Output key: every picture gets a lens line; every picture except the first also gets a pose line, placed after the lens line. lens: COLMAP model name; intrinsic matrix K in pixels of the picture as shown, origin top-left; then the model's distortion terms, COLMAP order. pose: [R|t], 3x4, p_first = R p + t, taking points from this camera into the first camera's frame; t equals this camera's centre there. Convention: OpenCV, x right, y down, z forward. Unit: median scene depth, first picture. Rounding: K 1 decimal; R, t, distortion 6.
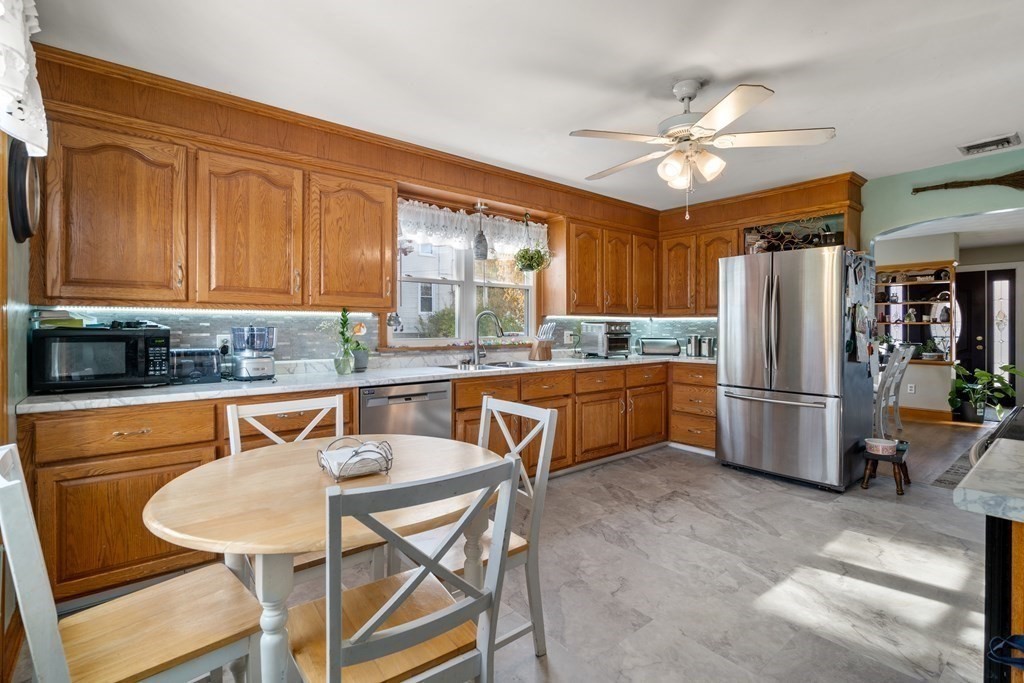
lens RADIAL K [[466.1, 0, 525.6], [0, 466.1, 335.6], [0, 0, 1]] dist [-0.000730, 0.000131]
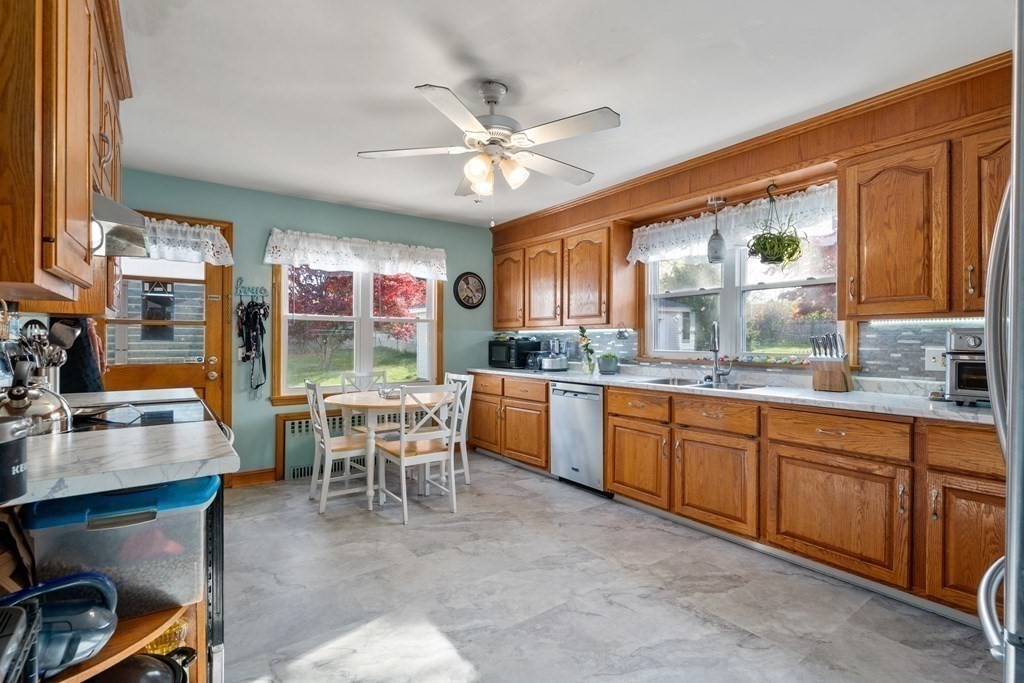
lens RADIAL K [[481.2, 0, 519.1], [0, 481.2, 340.2], [0, 0, 1]] dist [-0.000638, 0.000198]
pose [[-0.049646, 0.002999, -0.998762, 1.013178], [-0.016508, 0.999856, 0.003823, -0.017281], [0.998630, 0.016677, -0.049590, 0.831263]]
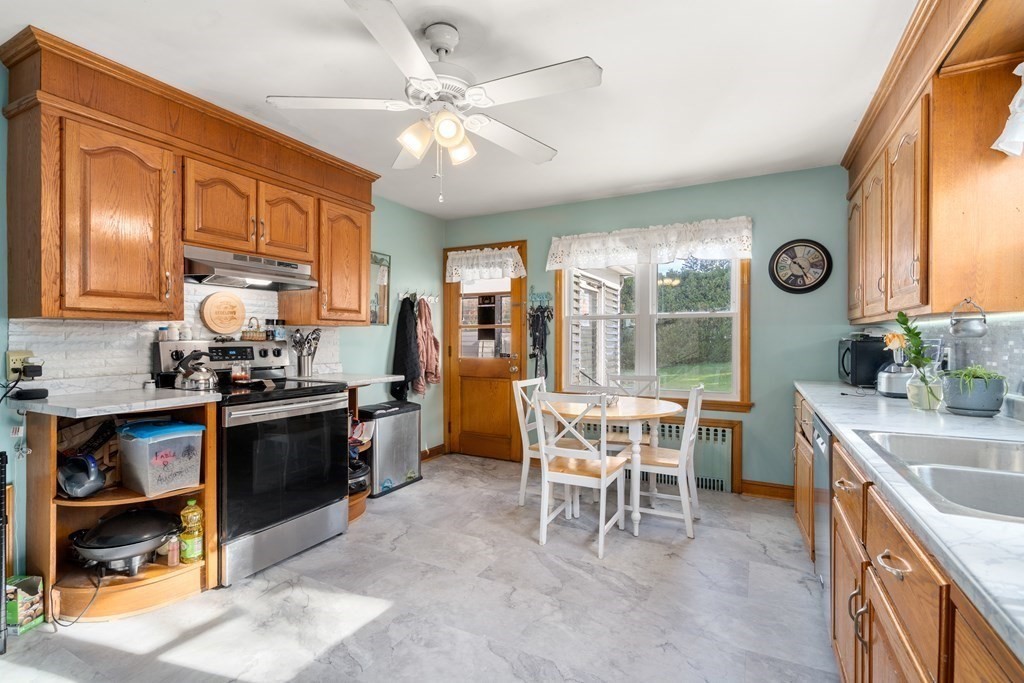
lens RADIAL K [[481.2, 0, 519.1], [0, 481.2, 340.2], [0, 0, 1]] dist [-0.000638, 0.000198]
pose [[-0.922641, 0.005506, -0.385620, 0.406553], [-0.002239, 0.999805, 0.019634, -0.027654], [0.385653, 0.018979, -0.922449, 1.362458]]
